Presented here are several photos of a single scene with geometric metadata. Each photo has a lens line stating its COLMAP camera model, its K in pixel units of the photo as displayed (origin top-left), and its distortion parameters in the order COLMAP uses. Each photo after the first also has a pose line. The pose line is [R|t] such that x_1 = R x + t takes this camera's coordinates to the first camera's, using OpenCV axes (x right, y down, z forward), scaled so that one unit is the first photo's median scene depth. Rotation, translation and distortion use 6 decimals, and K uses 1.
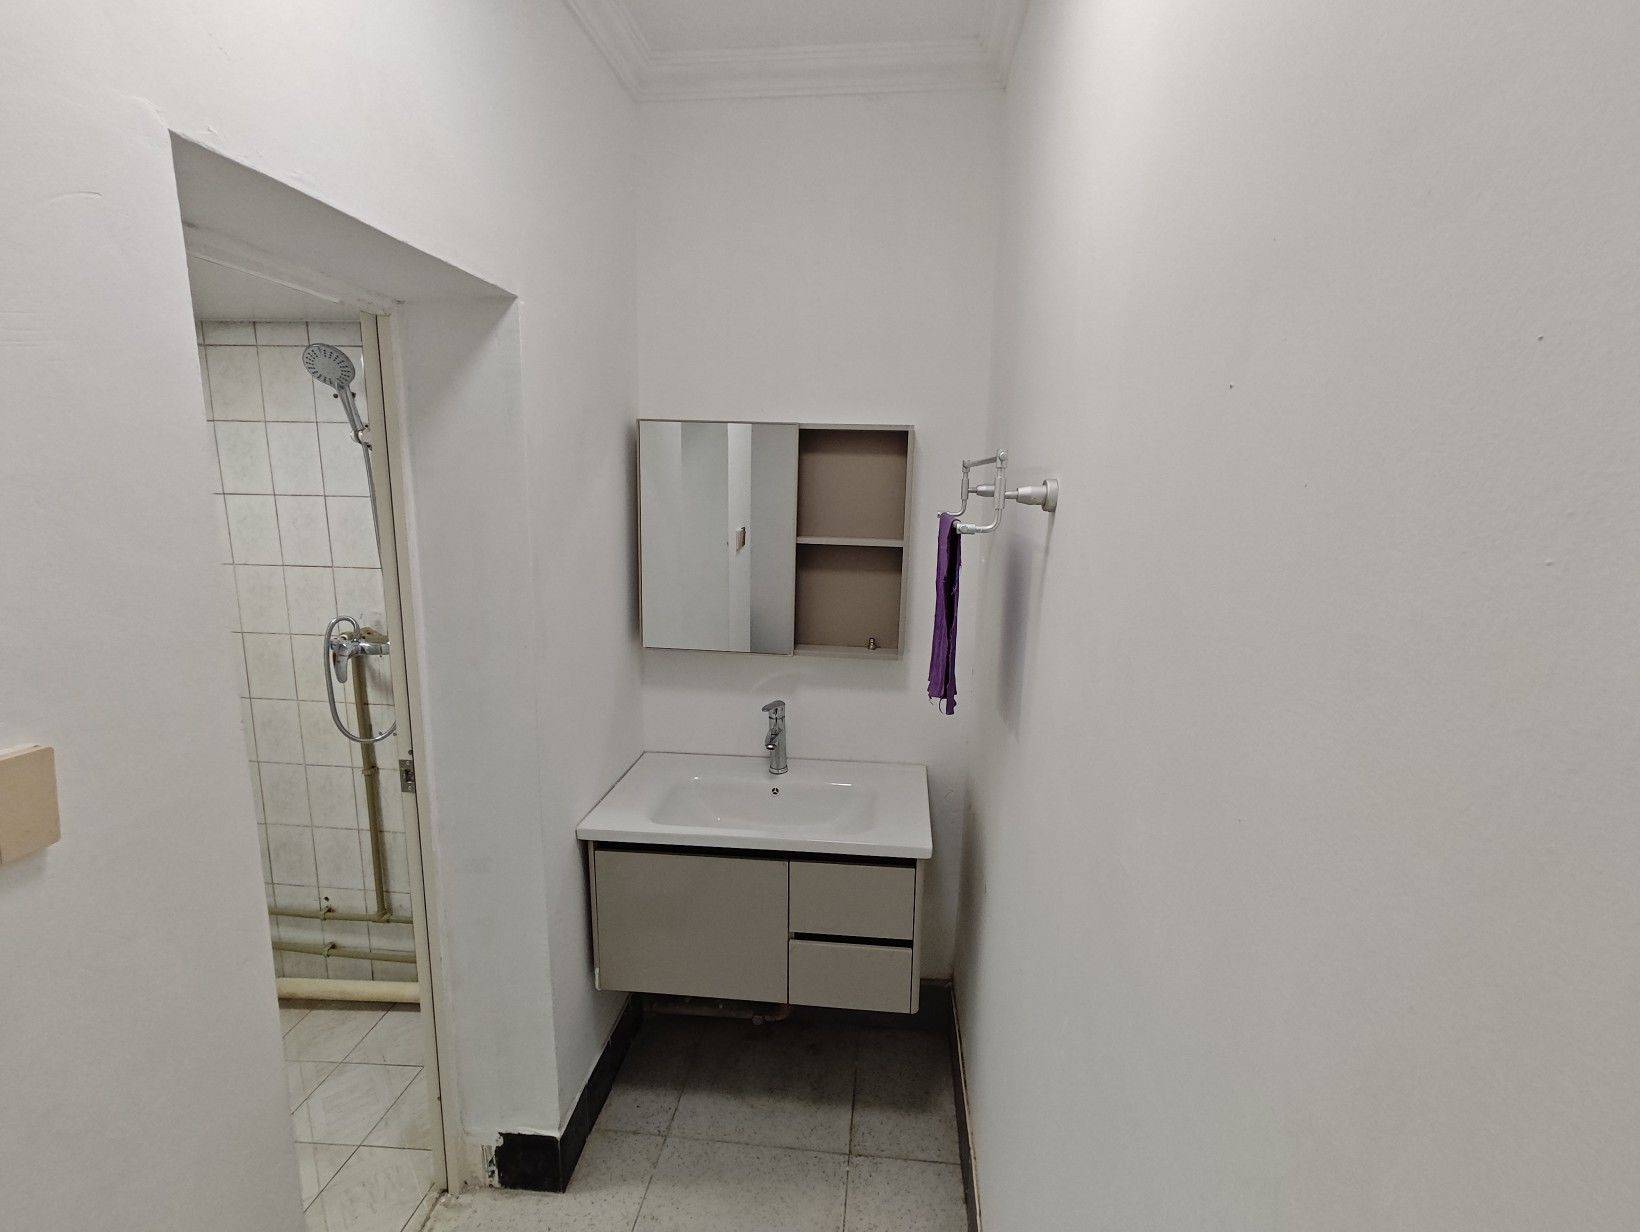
lens RADIAL K [[742.6, 0, 827.6], [0, 742.6, 615.4], [0, 0, 1]] dist [0.004515, 0.000739]
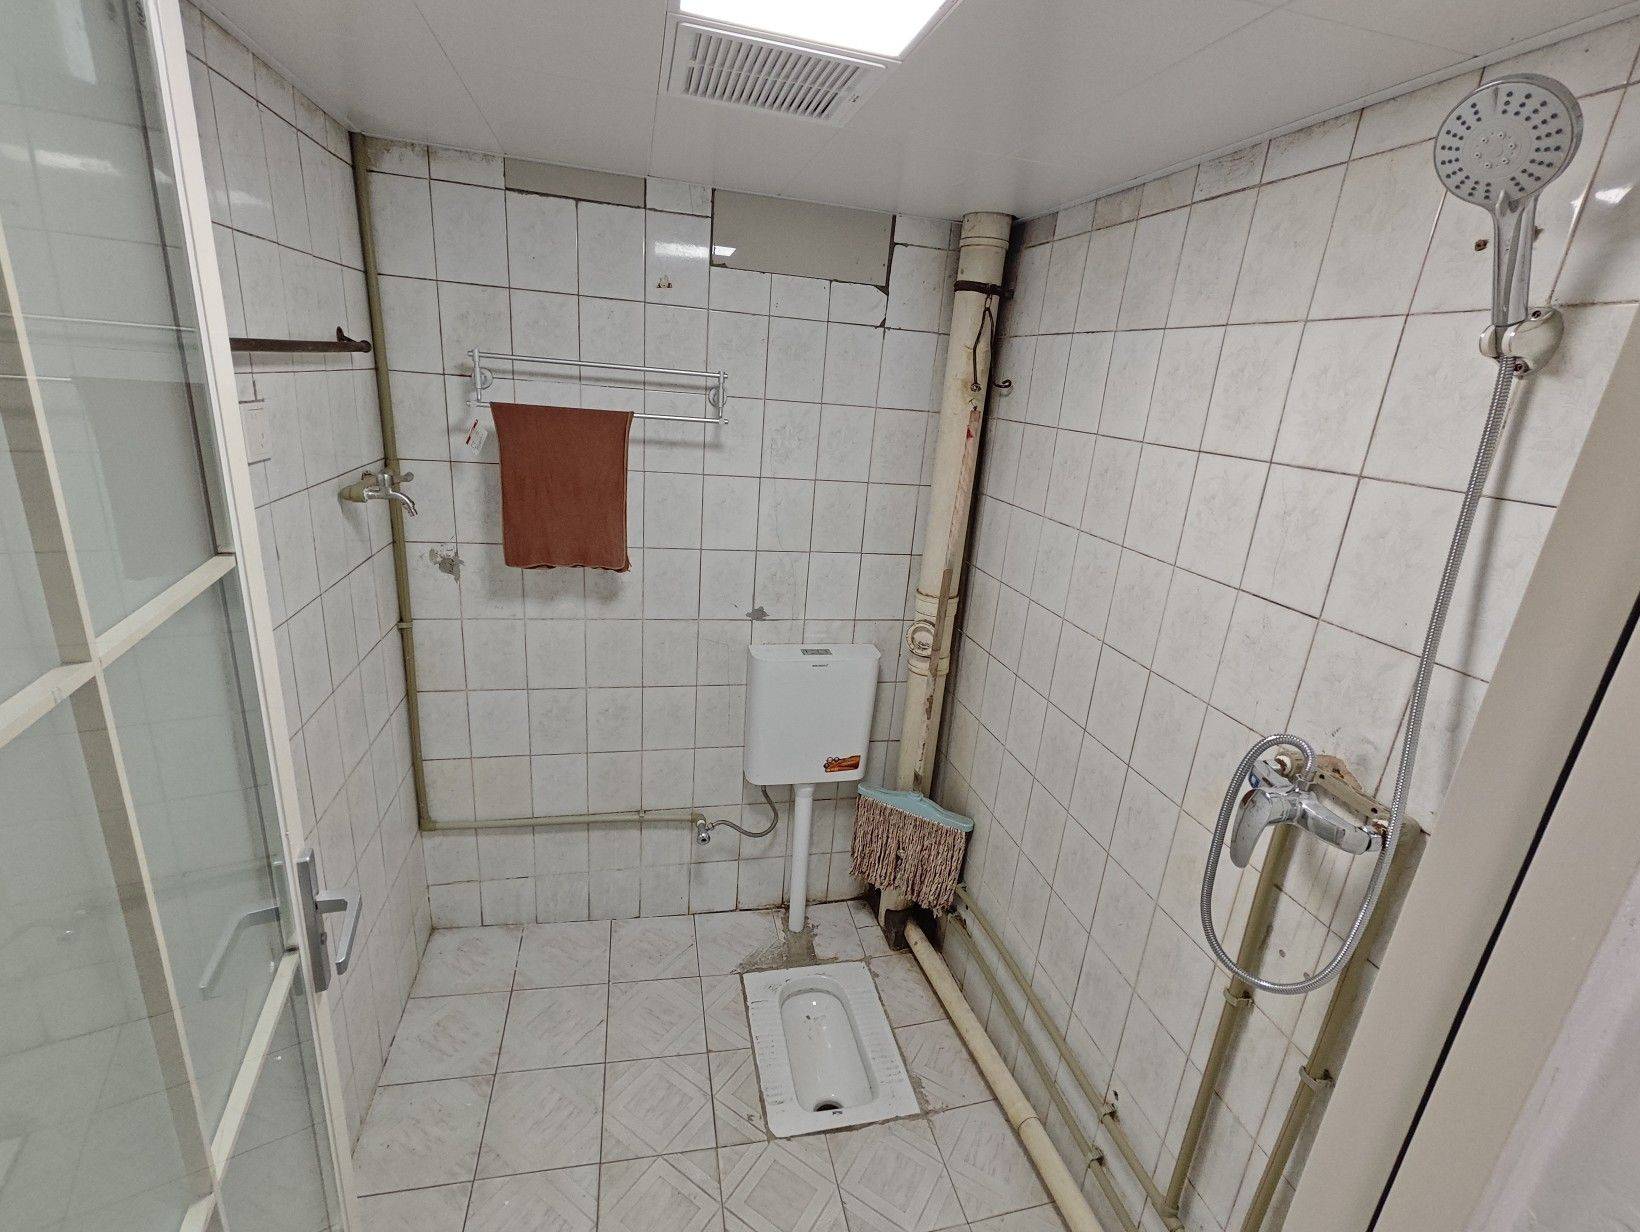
lens RADIAL K [[742.6, 0, 821.5], [0, 742.6, 616.4], [0, 0, 1]] dist [0.004515, 0.000739]
pose [[0.326776, 0.297832, -0.896947, -0.344448], [-0.237074, 0.944535, 0.227263, -0.105753], [0.914884, 0.138379, 0.379260, 0.531957]]
